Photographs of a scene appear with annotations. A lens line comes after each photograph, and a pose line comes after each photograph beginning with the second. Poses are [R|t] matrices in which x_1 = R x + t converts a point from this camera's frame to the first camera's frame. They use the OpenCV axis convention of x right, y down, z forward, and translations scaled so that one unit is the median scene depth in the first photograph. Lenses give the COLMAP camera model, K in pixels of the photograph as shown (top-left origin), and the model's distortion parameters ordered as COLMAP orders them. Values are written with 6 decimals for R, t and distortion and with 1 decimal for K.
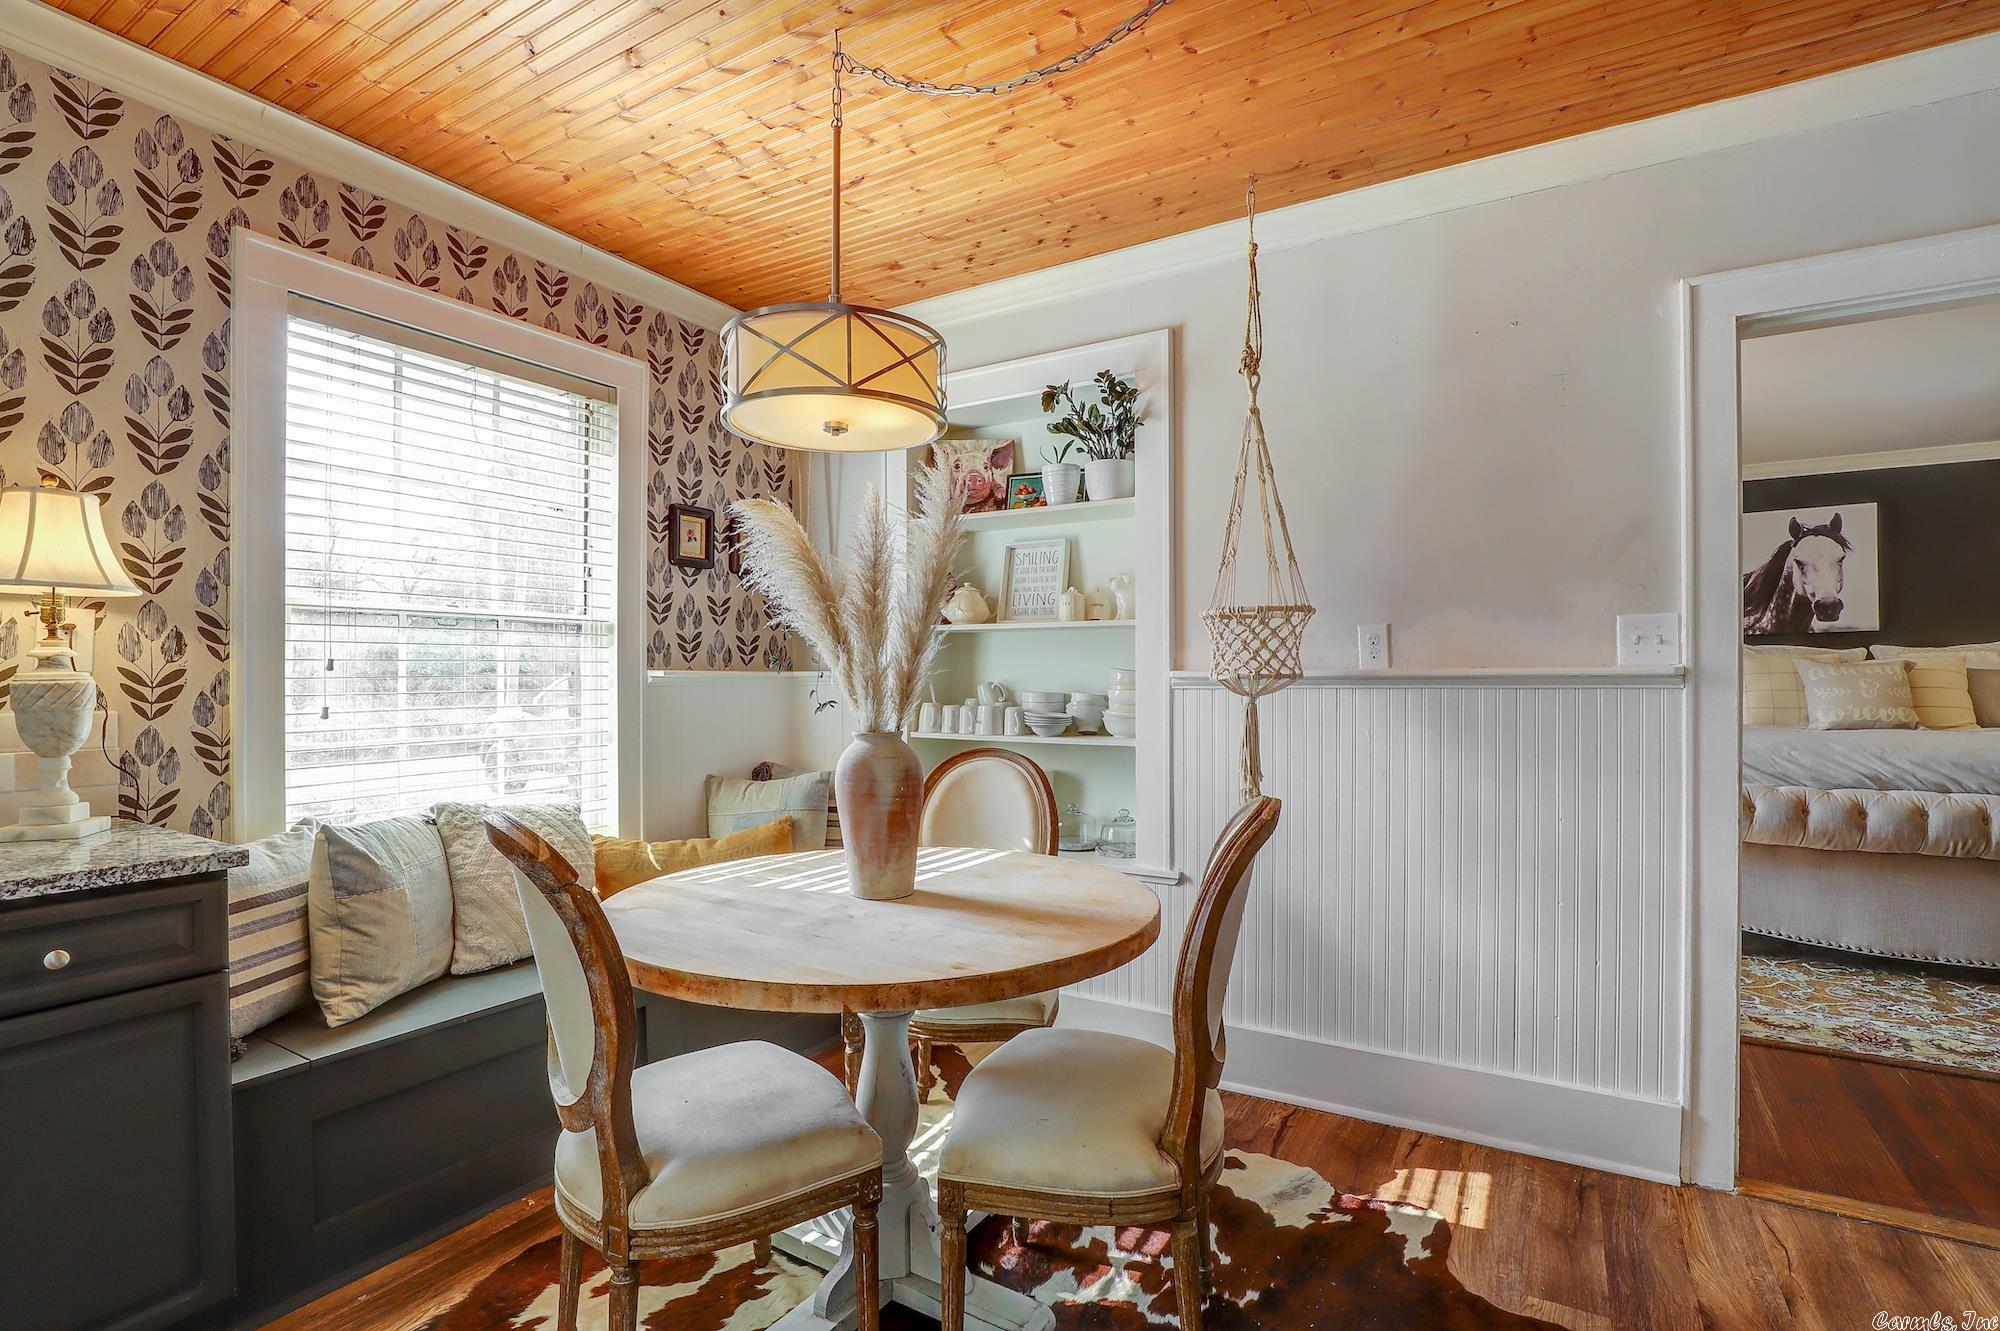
lens RADIAL K [[913.1, 0, 1005.3], [0, 913.1, 671.5], [0, 0, 1]] dist [0.000030, 0.000008]
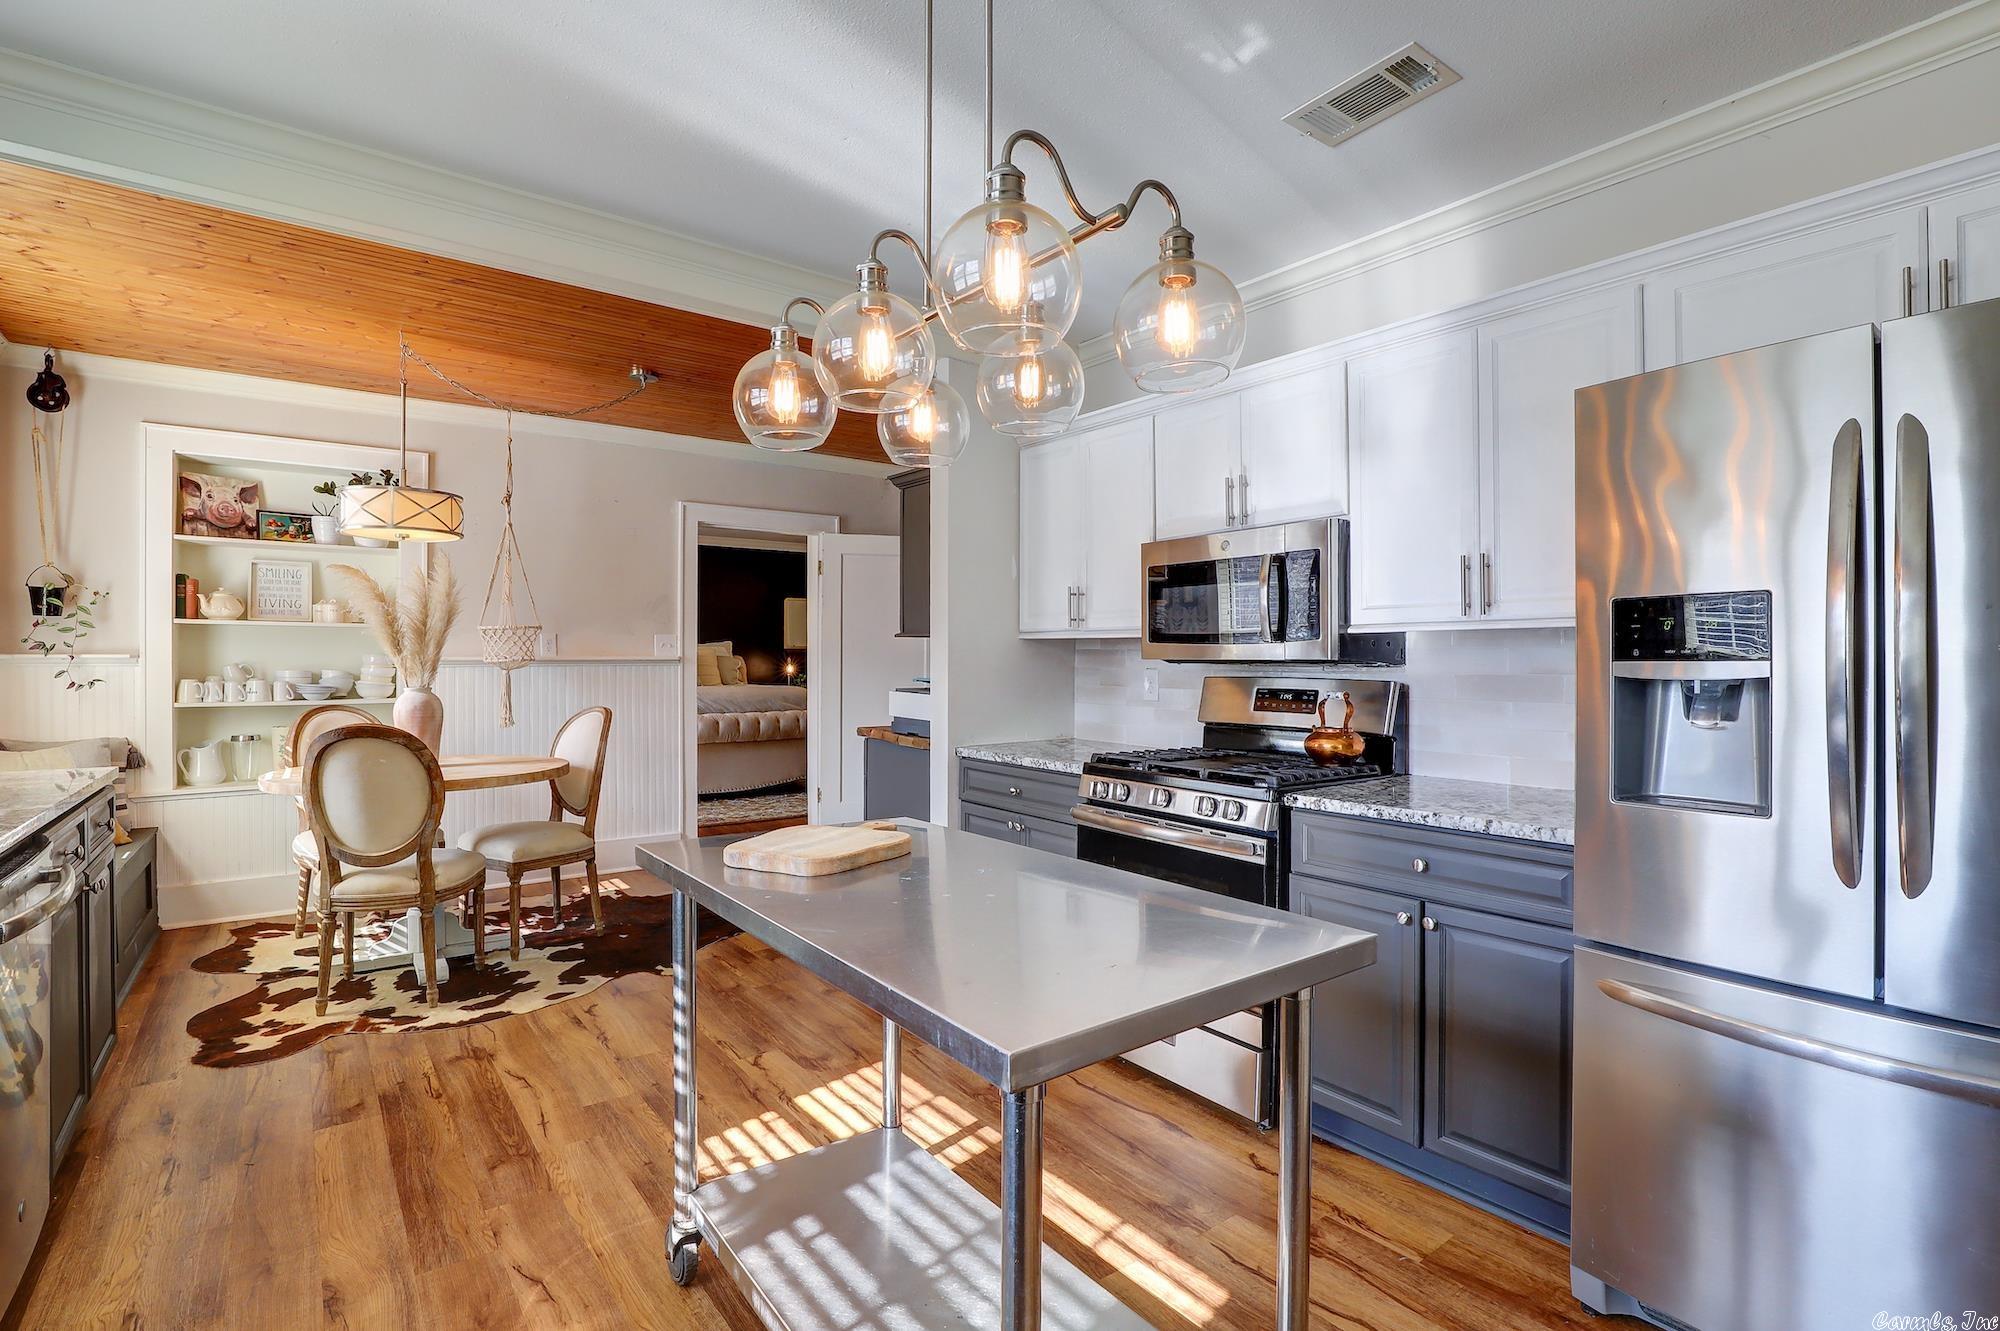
lens RADIAL K [[935.6, 0, 1042.4], [0, 935.6, 659.9], [0, 0, 1]] dist [-0.000581, 0.000249]
pose [[0.368759, 0.000312, 0.929525, -1.089552], [-0.005650, 0.999982, 0.001906, -0.004752], [-0.929508, -0.005955, 0.368754, -0.744681]]
